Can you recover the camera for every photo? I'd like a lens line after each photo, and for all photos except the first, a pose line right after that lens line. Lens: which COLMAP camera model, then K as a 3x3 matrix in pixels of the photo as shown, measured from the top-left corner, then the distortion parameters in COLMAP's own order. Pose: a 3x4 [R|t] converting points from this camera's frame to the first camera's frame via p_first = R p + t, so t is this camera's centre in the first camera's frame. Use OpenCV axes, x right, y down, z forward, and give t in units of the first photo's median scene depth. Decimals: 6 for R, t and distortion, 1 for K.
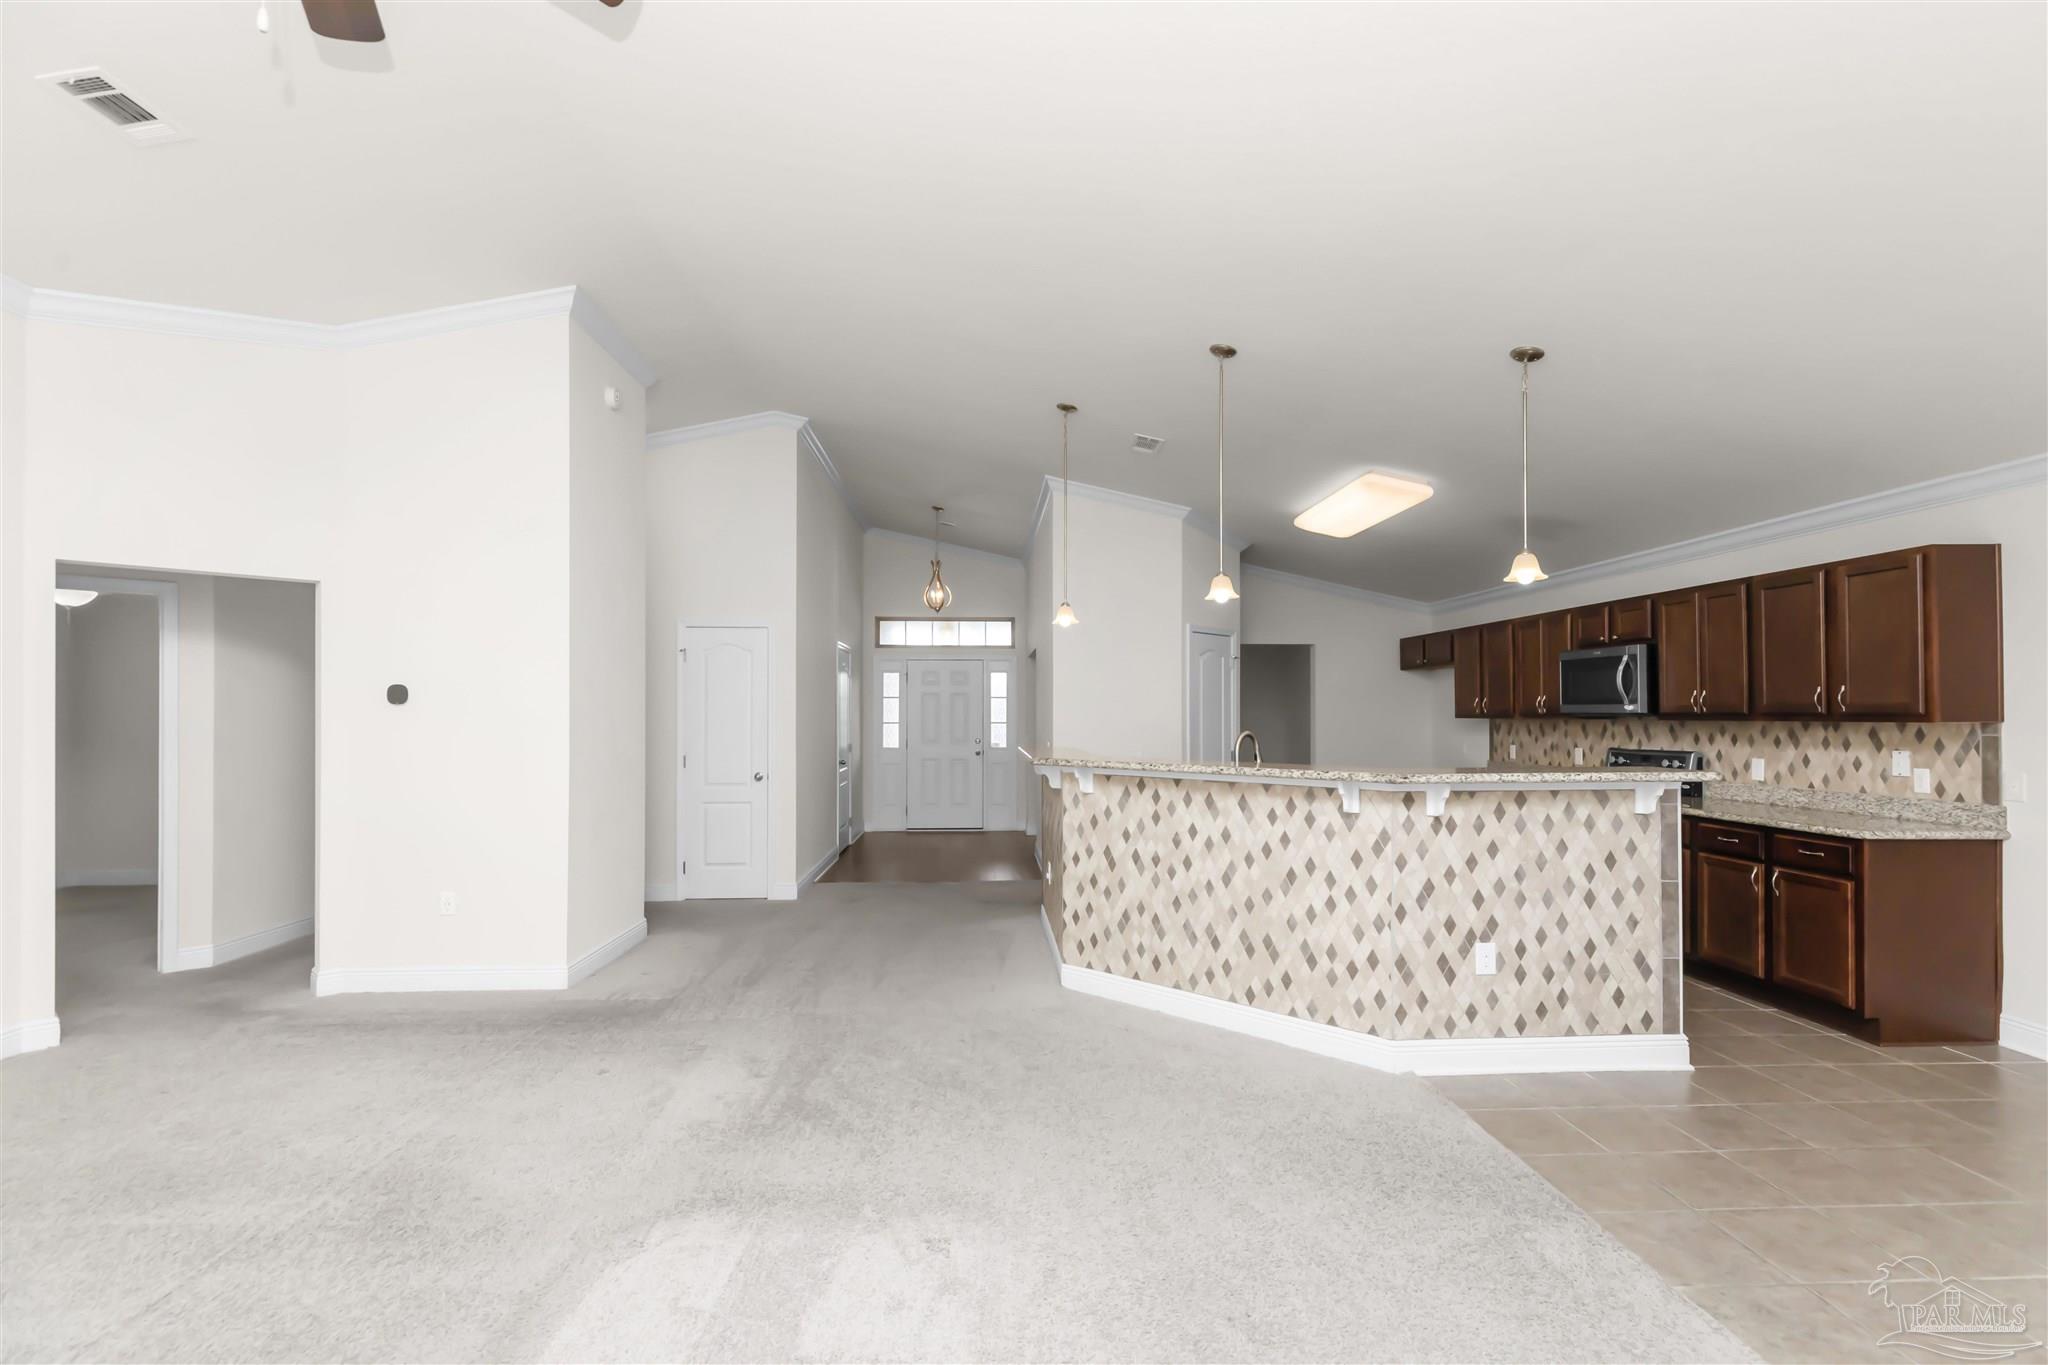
lens RADIAL K [[936.2, 0, 1031.1], [0, 936.2, 680.6], [0, 0, 1]] dist [-0.001674, 0.000456]
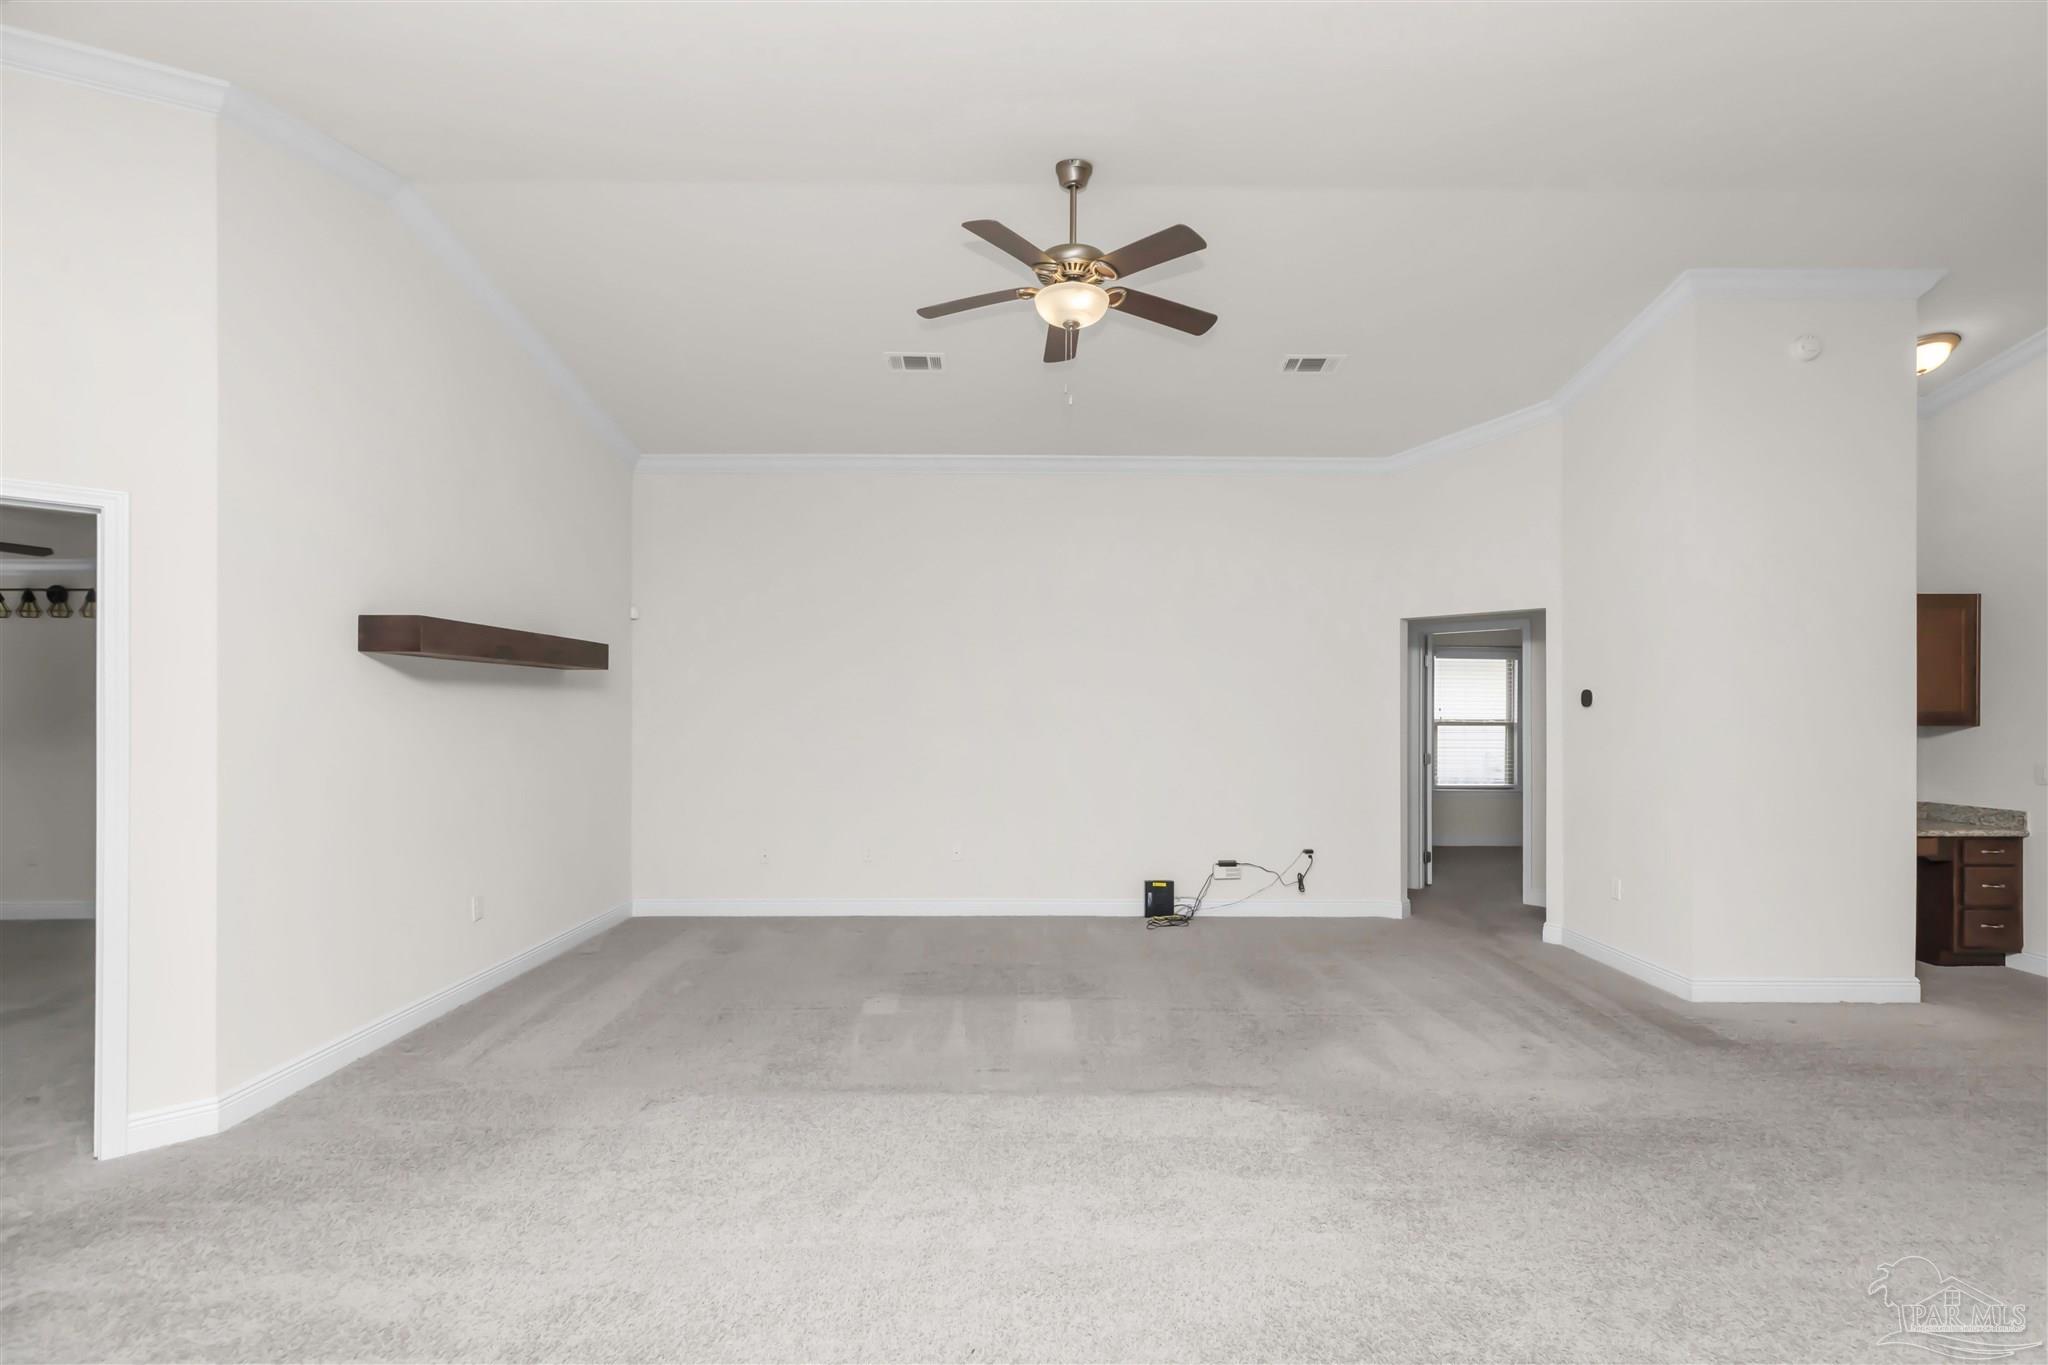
lens RADIAL K [[936.2, 0, 1026.7], [0, 936.2, 692.4], [0, 0, 1]] dist [-0.001674, 0.000456]
pose [[-0.045952, -0.006091, -0.998925, 0.636498], [0.044604, 0.998972, -0.008144, -0.017554], [0.997947, -0.044930, -0.045633, 0.445407]]
